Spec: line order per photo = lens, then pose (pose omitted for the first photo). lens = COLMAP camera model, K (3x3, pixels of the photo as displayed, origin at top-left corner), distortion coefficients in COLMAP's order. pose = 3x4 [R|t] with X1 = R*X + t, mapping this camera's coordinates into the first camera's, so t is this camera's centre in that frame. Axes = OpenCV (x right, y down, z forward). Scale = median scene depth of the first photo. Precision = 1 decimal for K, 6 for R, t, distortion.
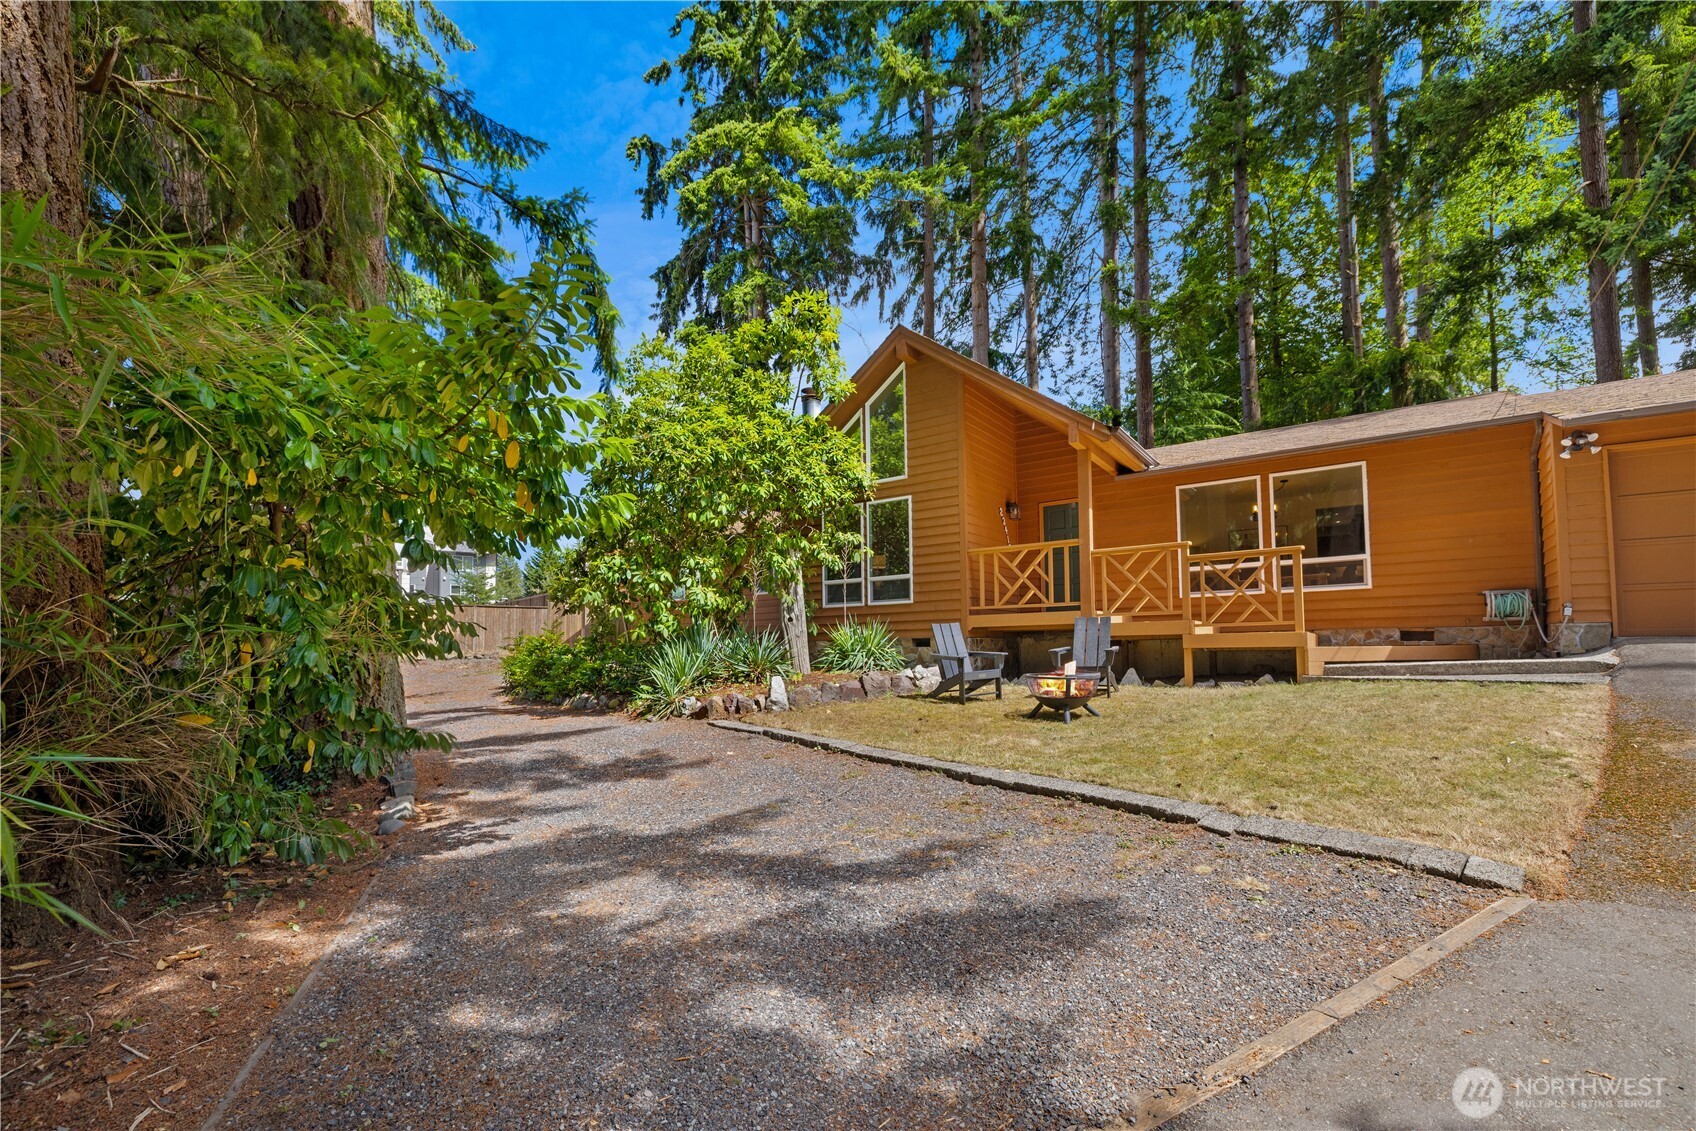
lens RADIAL K [[747.8, 0, 848.0], [0, 747.8, 565.5], [0, 0, 1]] dist [-0.000368, -0.000023]
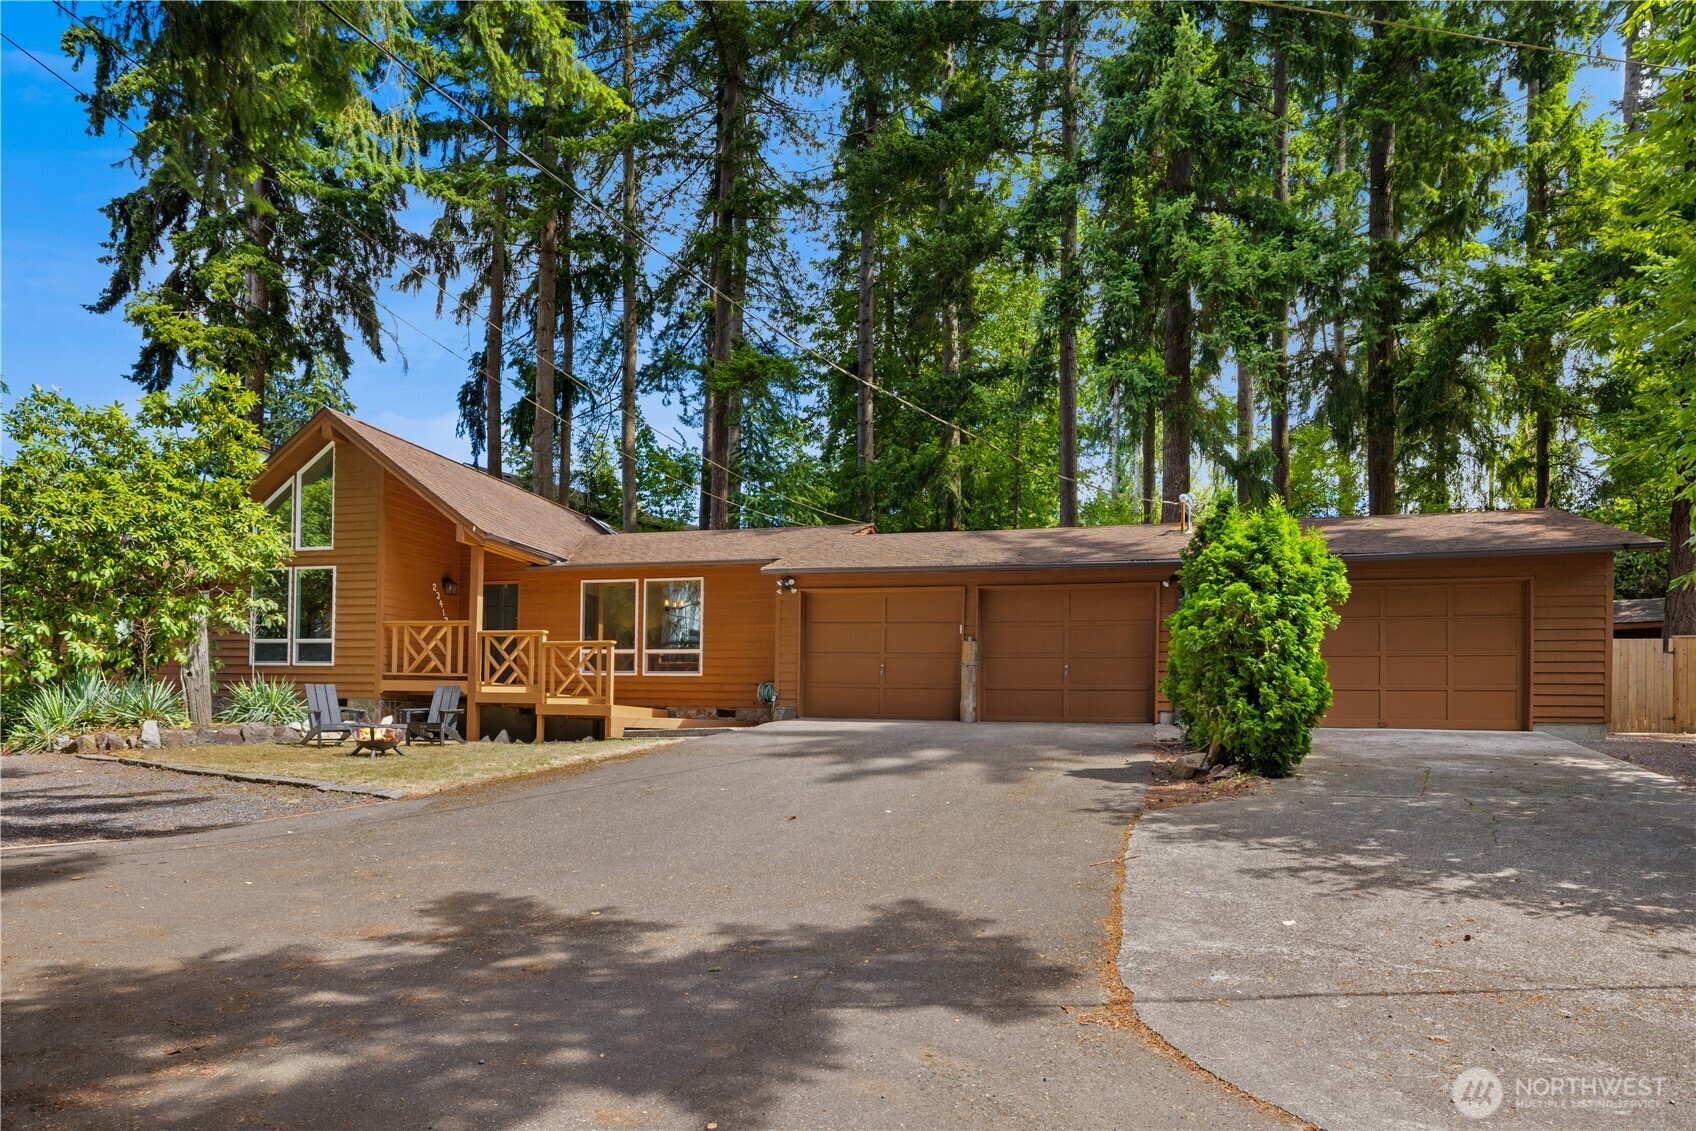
lens RADIAL K [[1032.4, 0, 847.5], [0, 1032.4, 696.0], [0, 0, 1]] dist [-0.003079, 0.001038]
pose [[0.938504, 0.050220, 0.341597, 0.303738], [-0.075905, 0.995171, 0.062235, -0.060915], [-0.336822, -0.084336, 0.937784, -0.718499]]
